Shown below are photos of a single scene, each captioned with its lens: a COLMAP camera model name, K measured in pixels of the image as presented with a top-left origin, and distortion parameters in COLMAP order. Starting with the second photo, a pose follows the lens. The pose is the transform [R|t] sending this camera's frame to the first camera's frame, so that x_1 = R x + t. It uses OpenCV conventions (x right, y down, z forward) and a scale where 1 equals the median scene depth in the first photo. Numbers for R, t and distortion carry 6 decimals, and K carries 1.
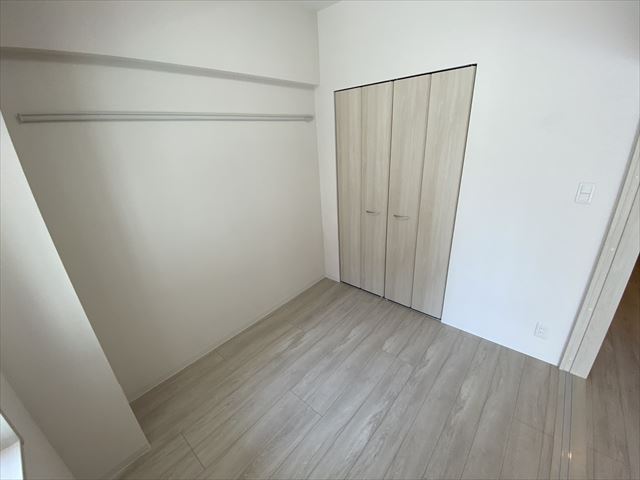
lens RADIAL K [[261.5, 0, 323.6], [0, 261.5, 239.5], [0, 0, 1]] dist [0.002832, -0.009117]
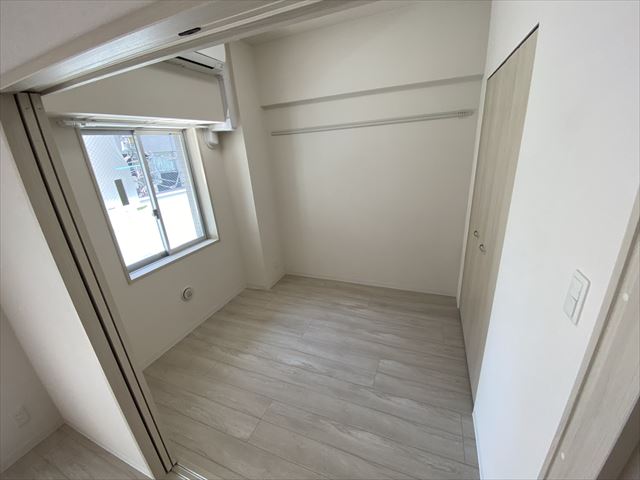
lens RADIAL K [[261.5, 0, 323.6], [0, 261.5, 239.5], [0, 0, 1]] dist [0.002832, -0.009117]
pose [[0.331119, 0.352707, -0.875190, 0.949108], [-0.315181, 0.915582, 0.249739, -0.191424], [0.889394, 0.193150, 0.414333, 0.349449]]
